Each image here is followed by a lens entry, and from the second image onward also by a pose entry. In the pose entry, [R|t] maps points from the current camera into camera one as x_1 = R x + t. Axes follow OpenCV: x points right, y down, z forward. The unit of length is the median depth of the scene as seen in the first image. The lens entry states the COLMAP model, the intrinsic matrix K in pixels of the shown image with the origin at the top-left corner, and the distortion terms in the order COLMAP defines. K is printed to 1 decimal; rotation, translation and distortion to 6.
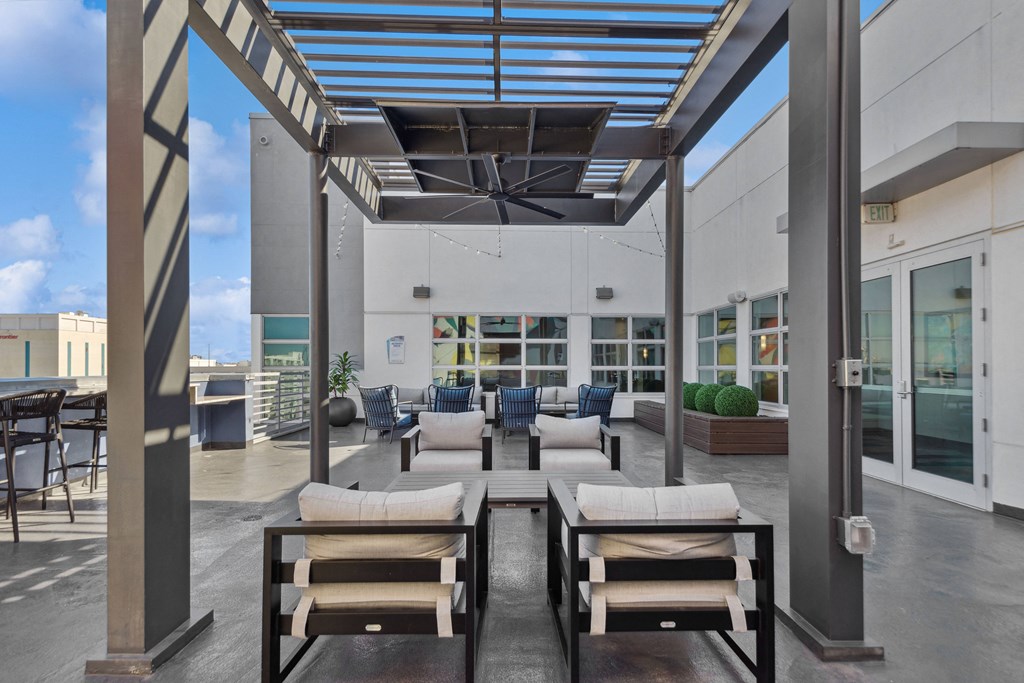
lens RADIAL K [[490.0, 0, 515.4], [0, 490.0, 361.9], [0, 0, 1]] dist [0.014062, 0.000361]
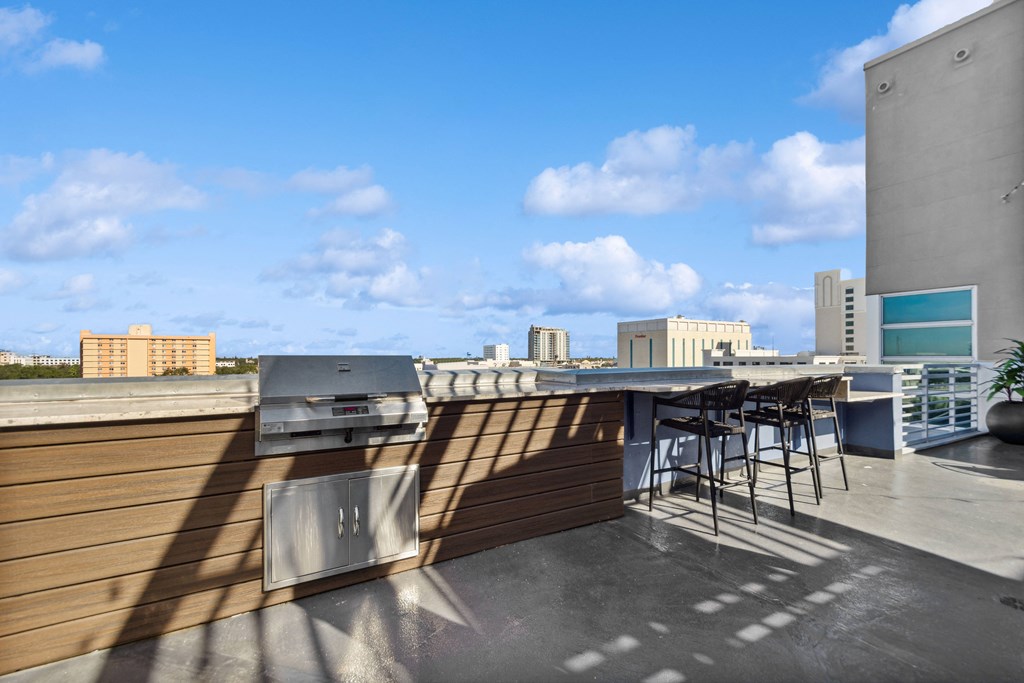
lens RADIAL K [[463.7, 0, 525.7], [0, 463.7, 355.4], [0, 0, 1]] dist [0.000588, -0.000086]
pose [[0.506641, -0.000485, -0.862157, -0.198730], [0.006064, 0.999977, 0.003001, 0.001900], [0.862136, -0.006749, 0.506633, 0.102949]]
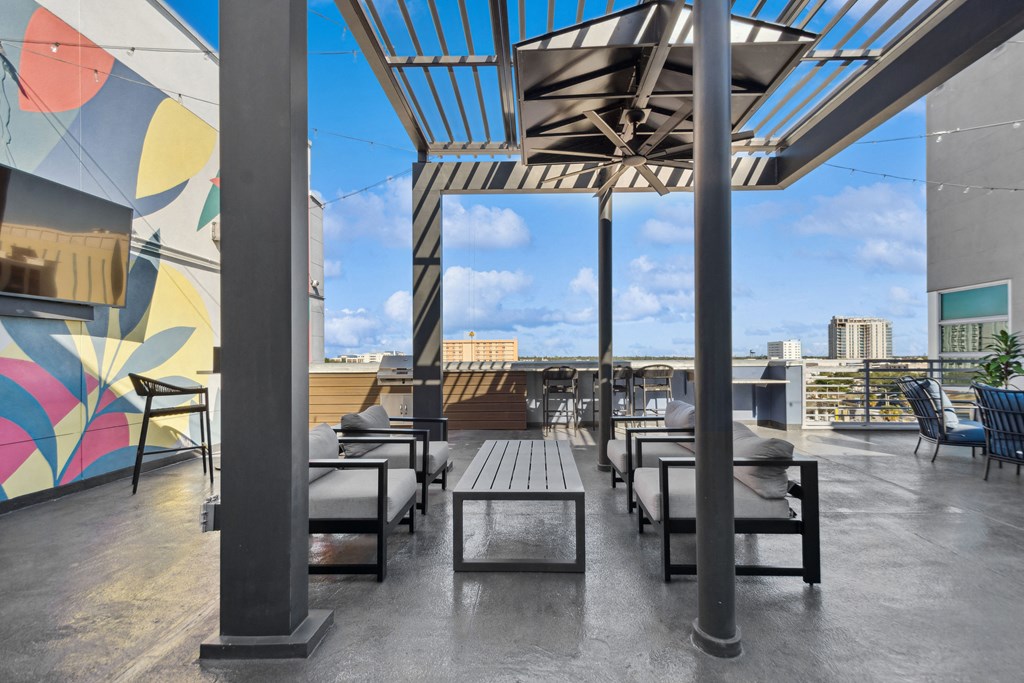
lens RADIAL K [[463.7, 0, 525.7], [0, 463.7, 355.4], [0, 0, 1]] dist [0.000588, -0.000086]
pose [[-0.050840, 0.000722, -0.998707, 0.459072], [0.013575, 0.999908, 0.000032, 0.006015], [0.998615, -0.013556, -0.050846, 0.477547]]
